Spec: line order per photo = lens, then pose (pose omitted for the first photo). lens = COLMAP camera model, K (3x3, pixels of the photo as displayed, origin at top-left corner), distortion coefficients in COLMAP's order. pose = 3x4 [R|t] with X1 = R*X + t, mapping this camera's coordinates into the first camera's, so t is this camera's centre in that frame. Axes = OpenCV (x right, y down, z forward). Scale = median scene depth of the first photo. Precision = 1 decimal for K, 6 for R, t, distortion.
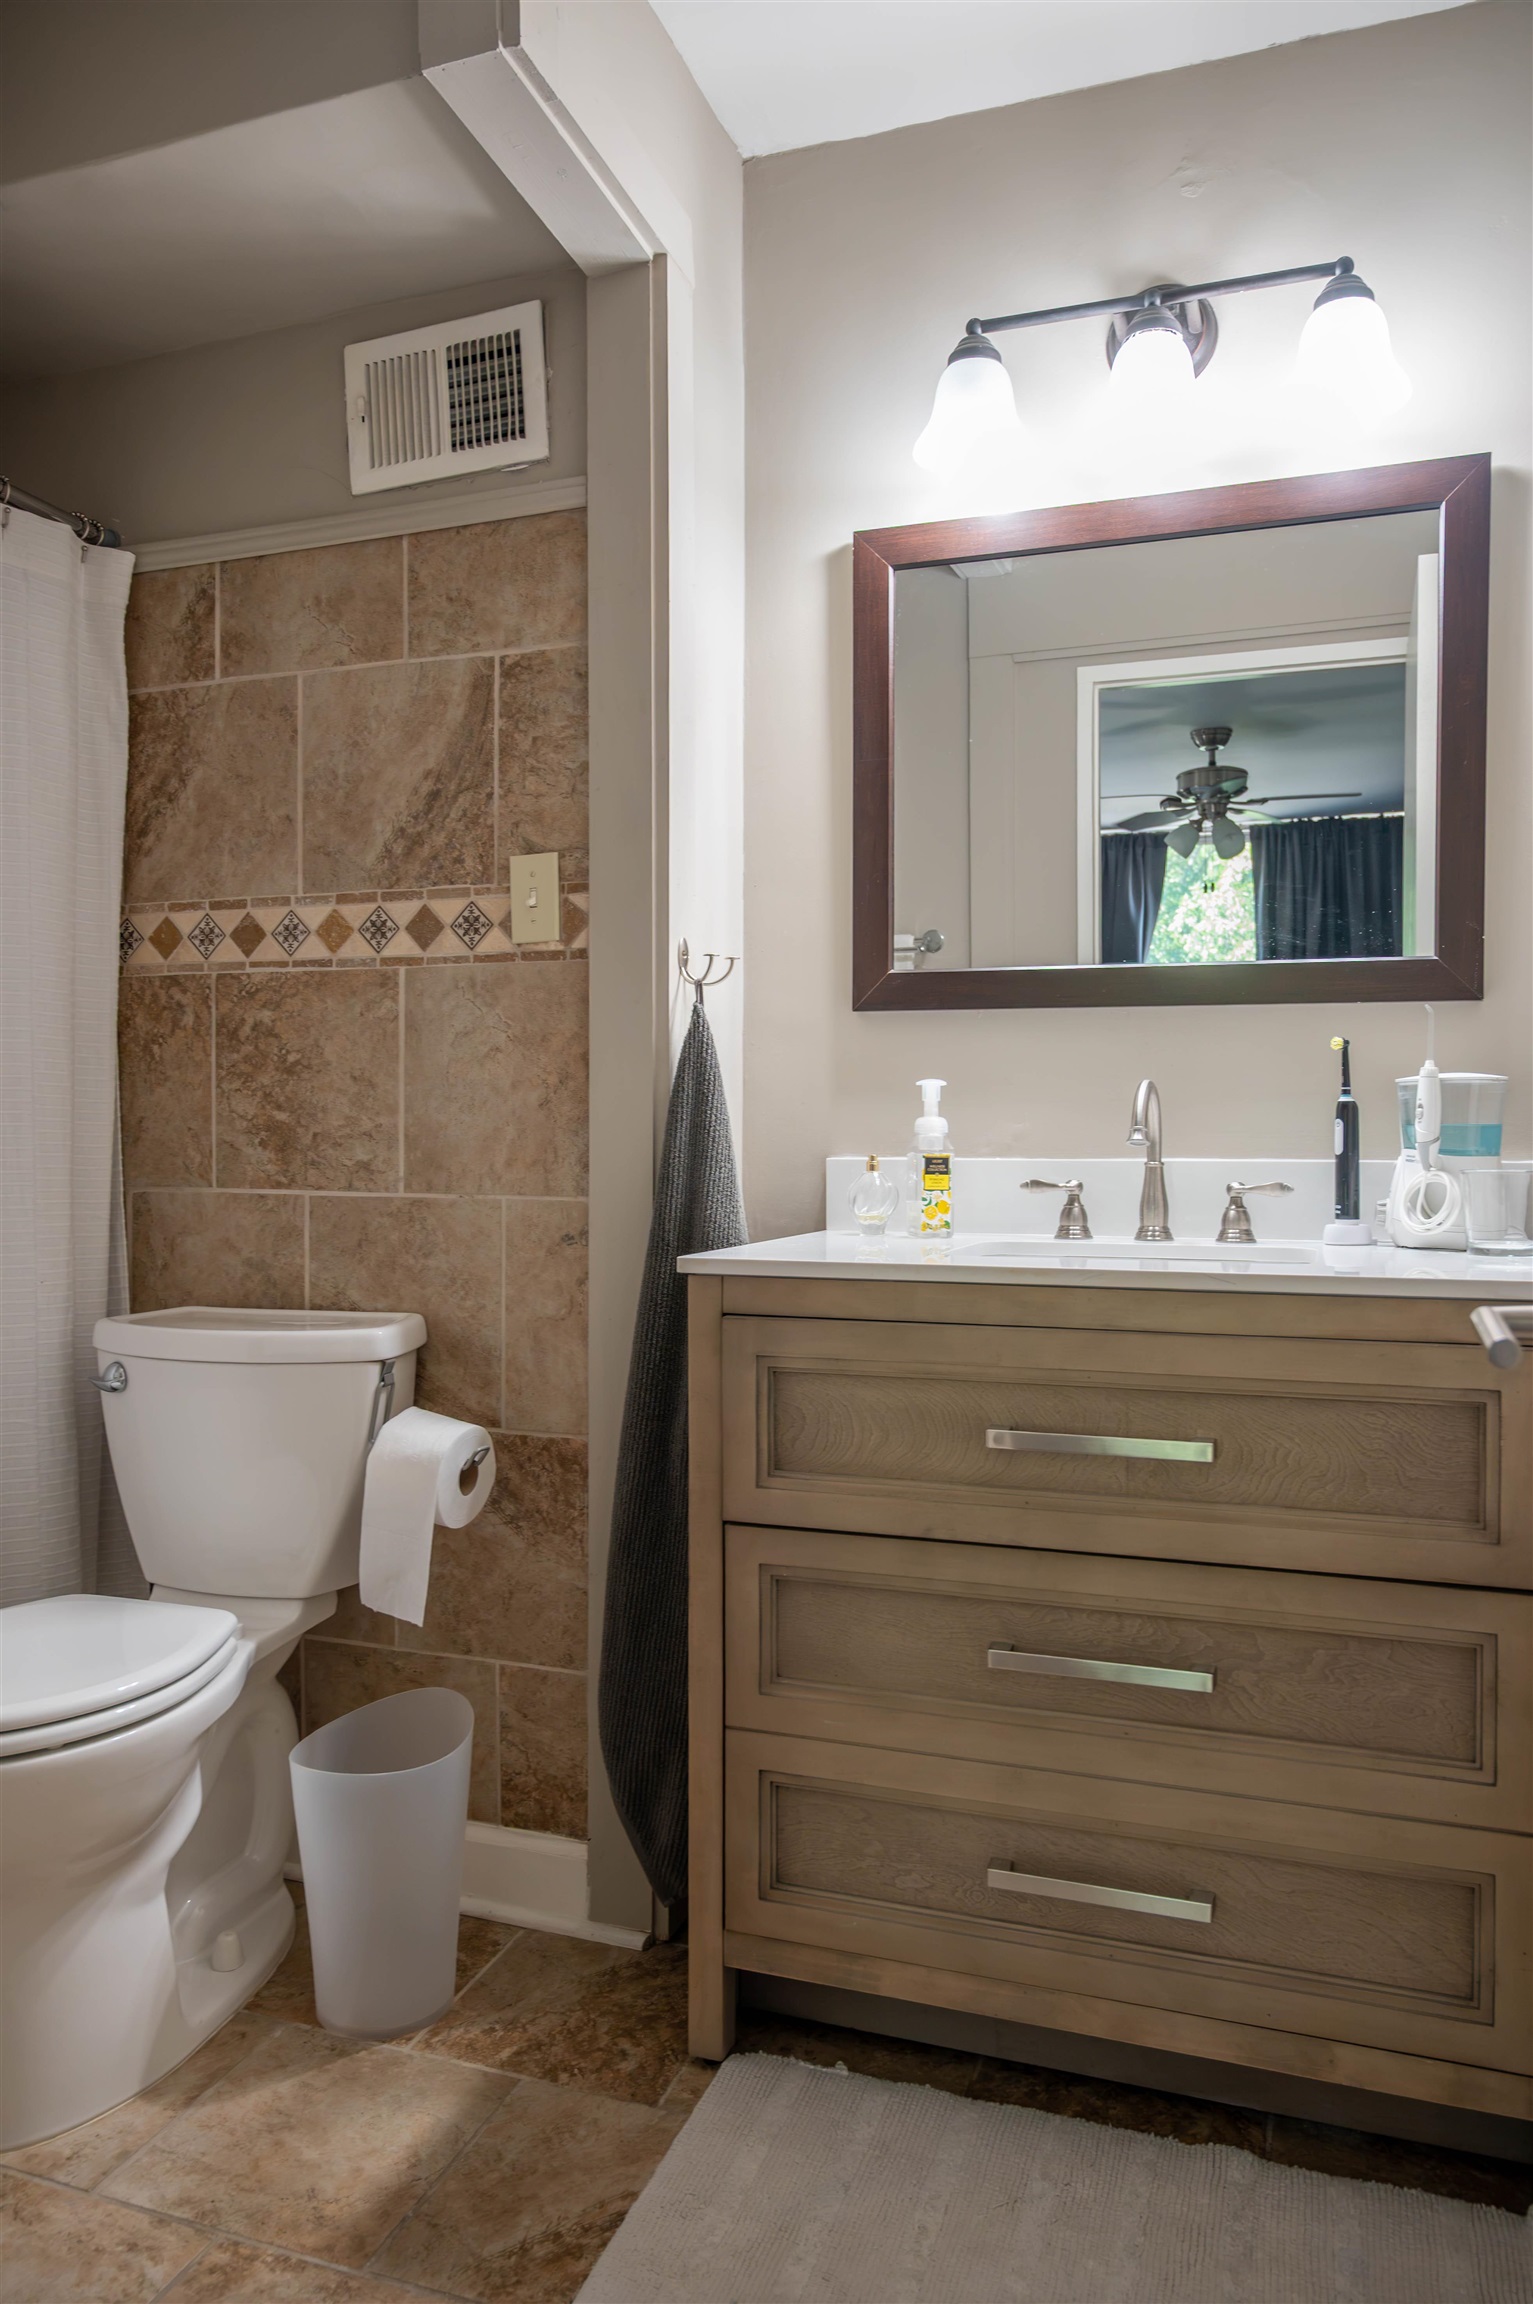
lens RADIAL K [[1550.3, 0, 766.5], [0, 1550.3, 1152.0], [0, 0, 1]] dist [-0.004446, 0.004116]
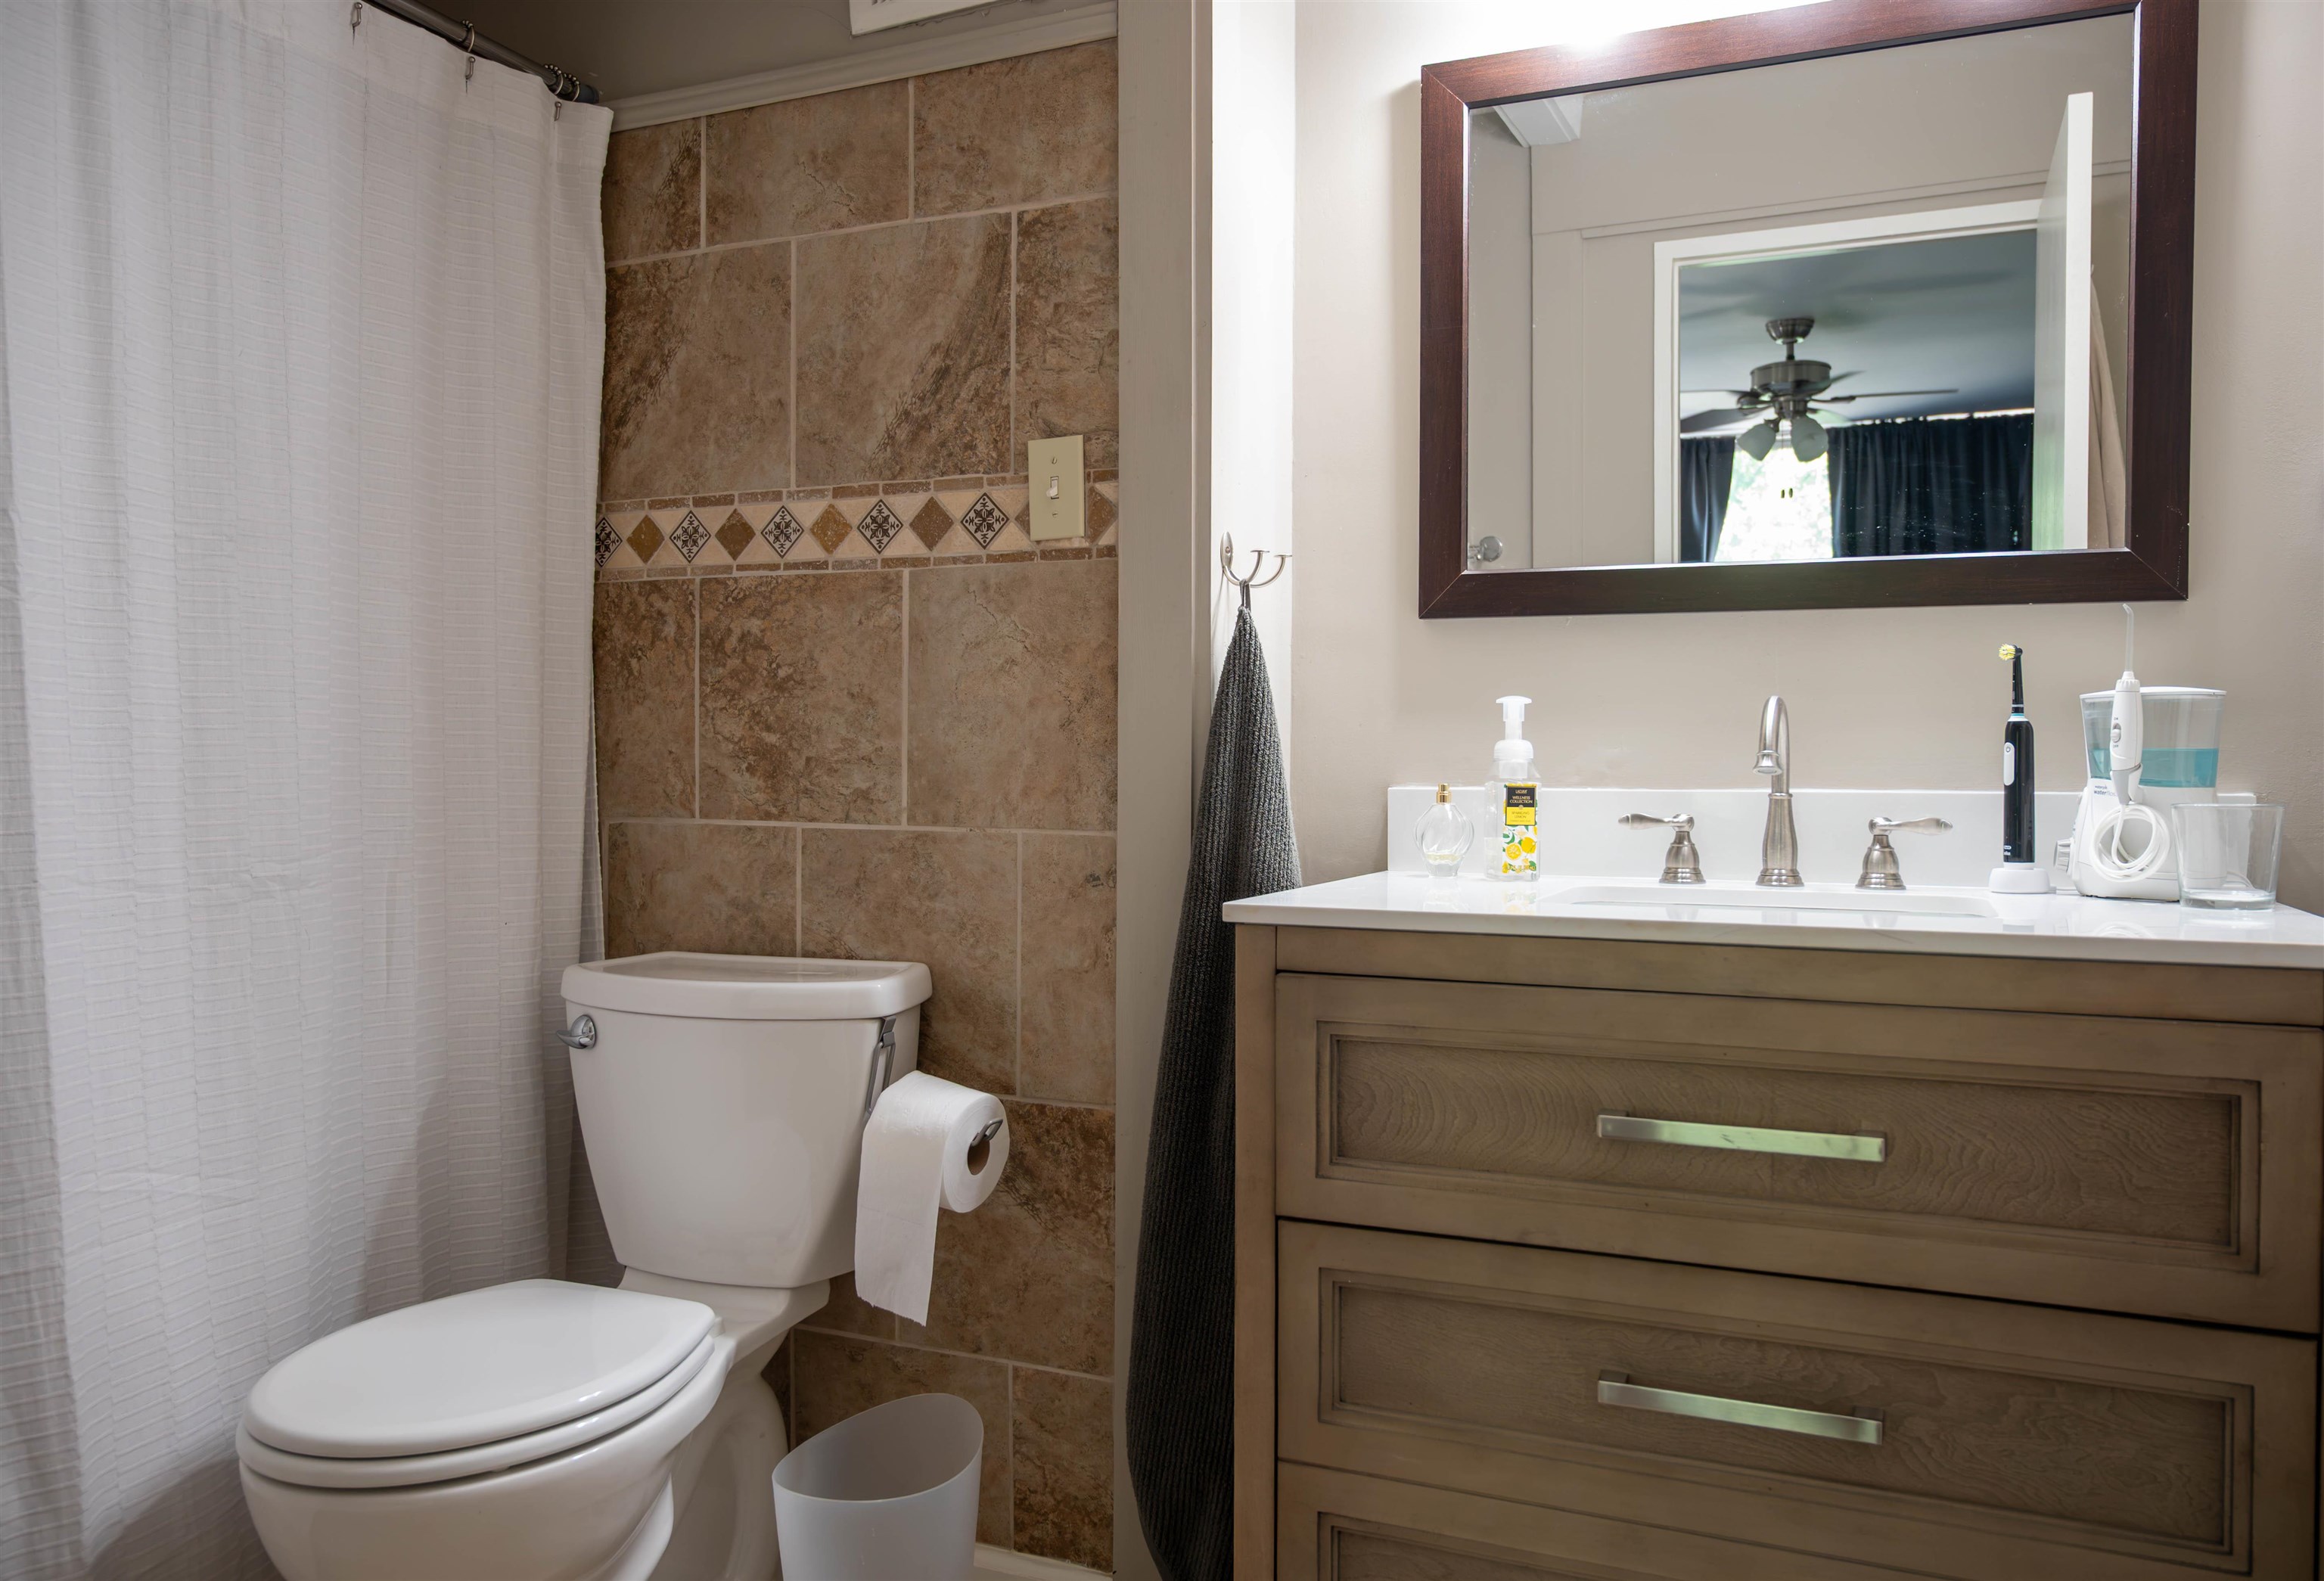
lens RADIAL K [[1568.7, 0, 1187.4], [0, 1568.7, 778.0], [0, 0, 1]] dist [-0.003838, 0.002817]
pose [[0.998208, 0.002997, -0.059771, -0.022375], [-0.003203, 0.999989, -0.003354, 0.001955], [0.059761, 0.003539, 0.998206, 0.123036]]
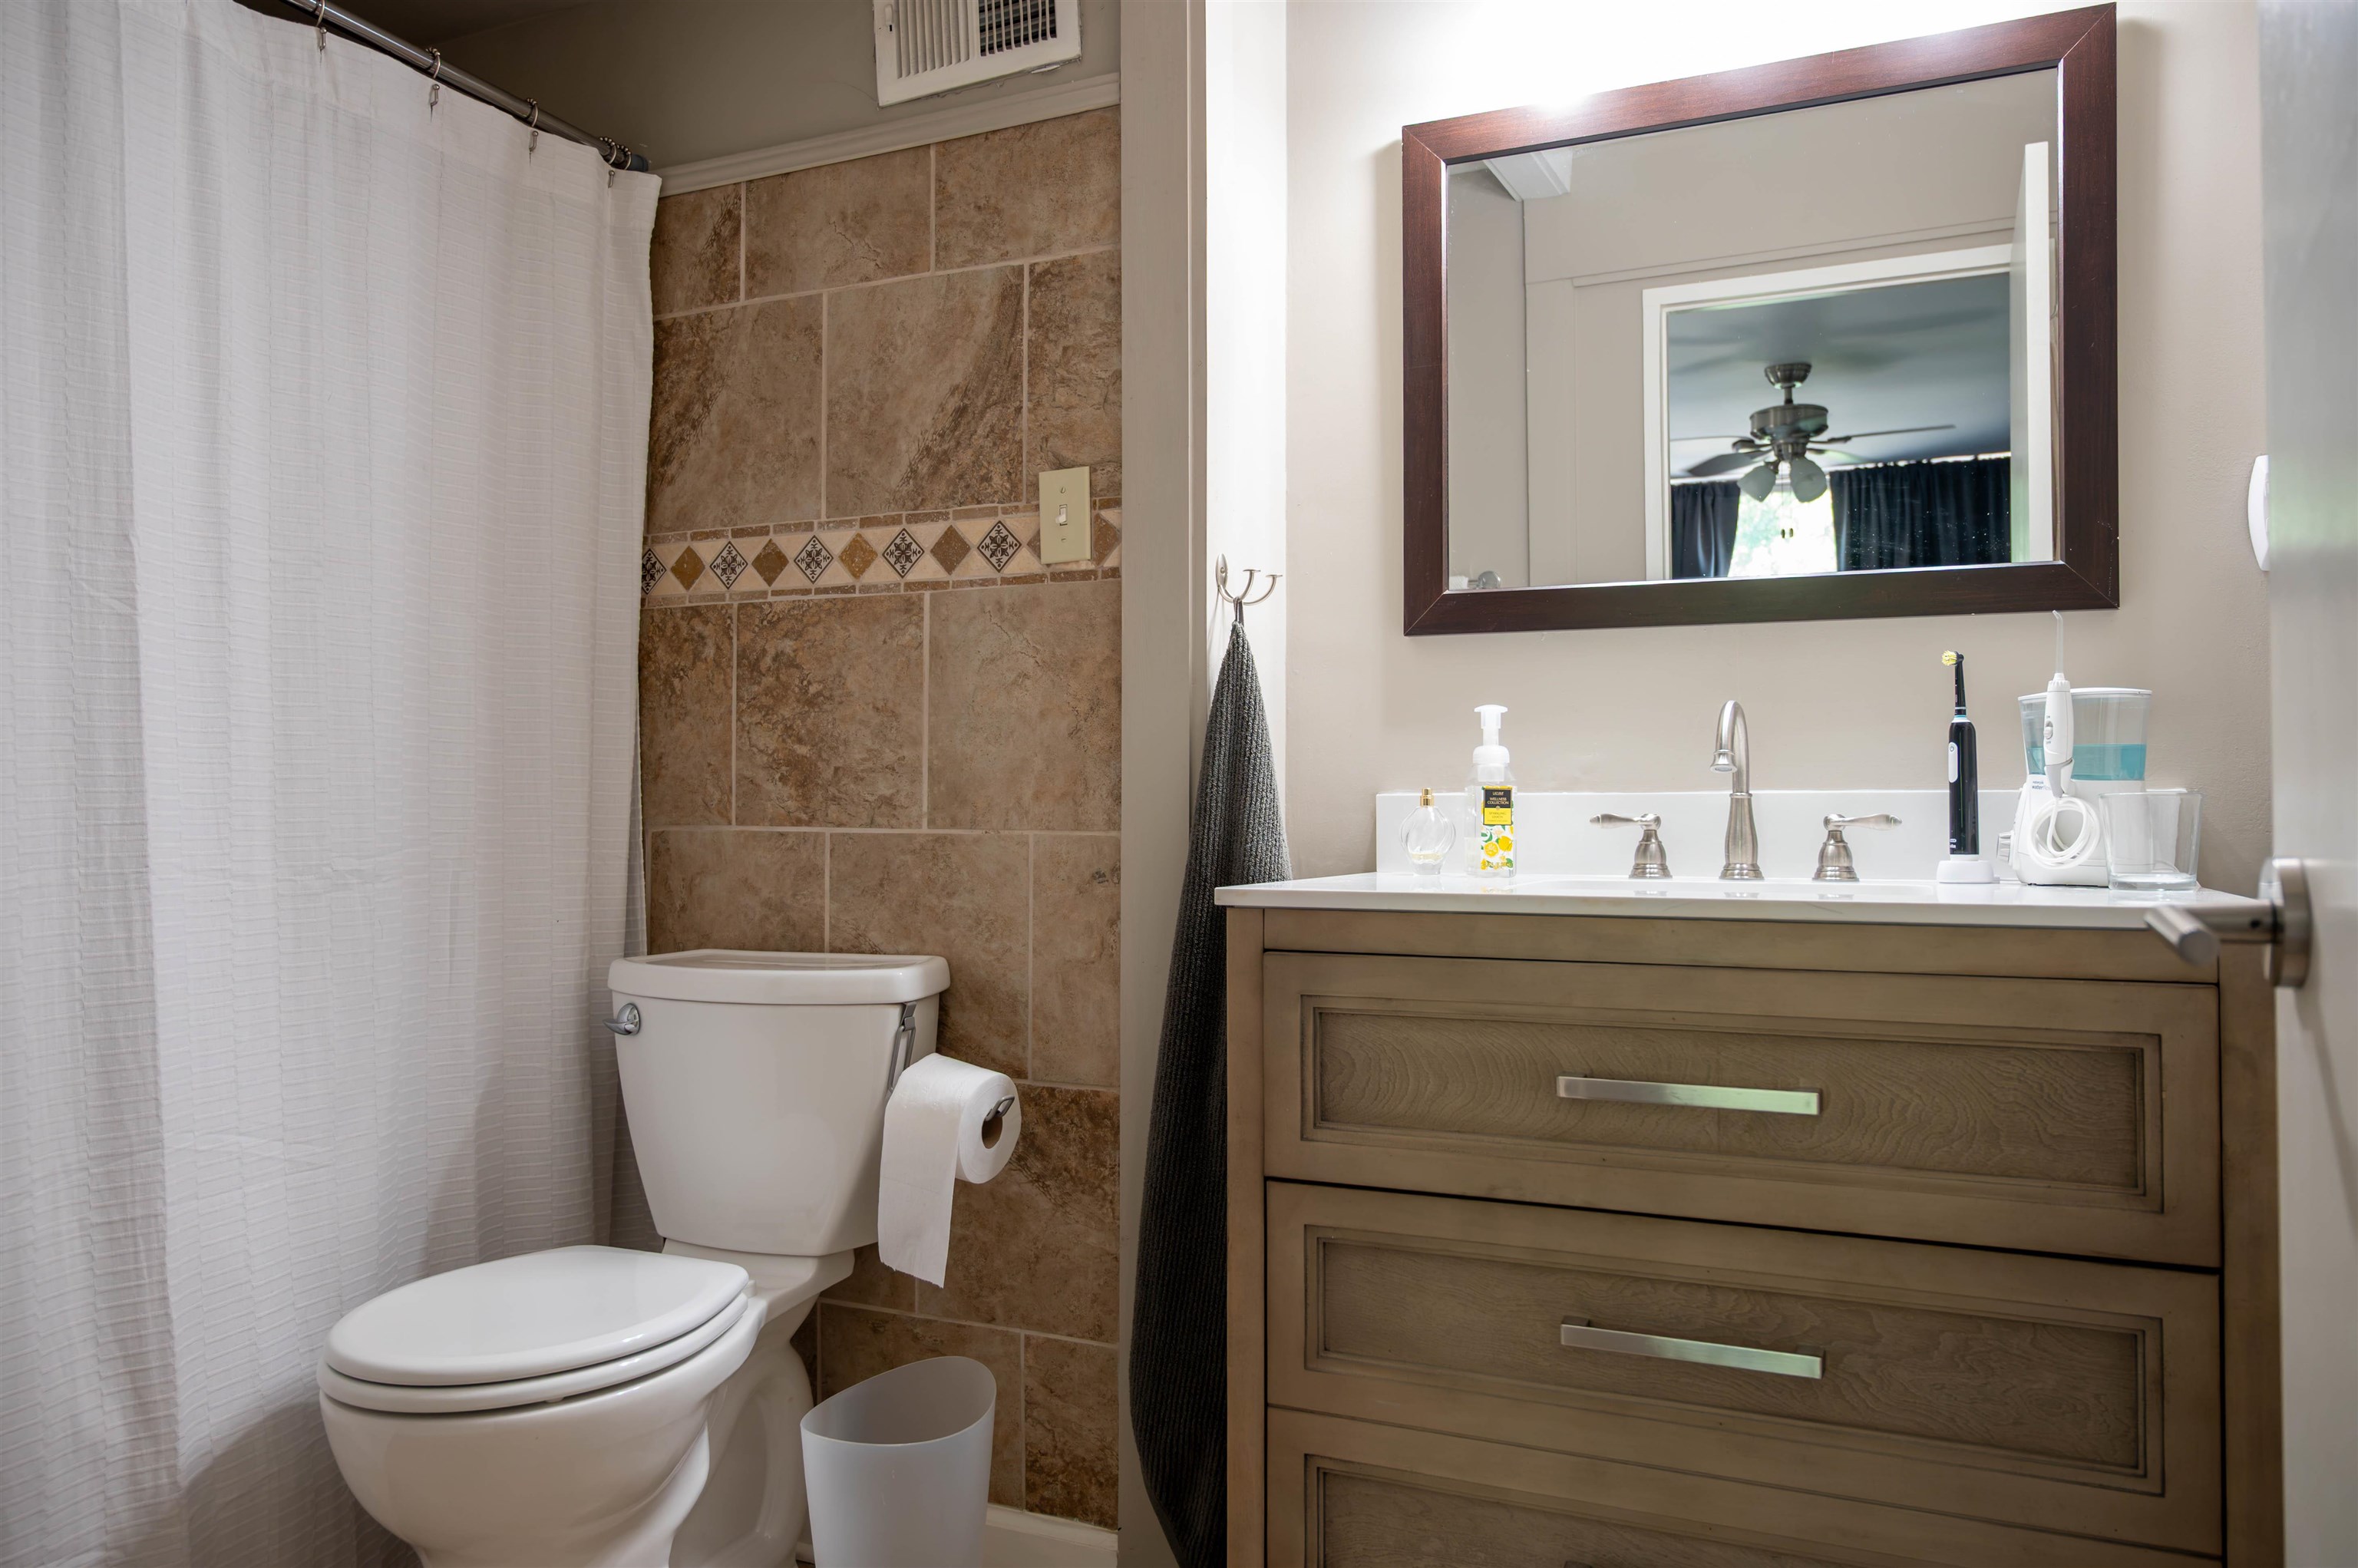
lens RADIAL K [[1586.5, 0, 1172.8], [0, 1586.5, 790.4], [0, 0, 1]] dist [-0.004446, 0.004116]
pose [[0.996199, -0.002128, -0.087082, 0.000037], [-0.000932, 0.999384, -0.035084, 0.037385], [0.087103, 0.035032, 0.995583, 0.047703]]
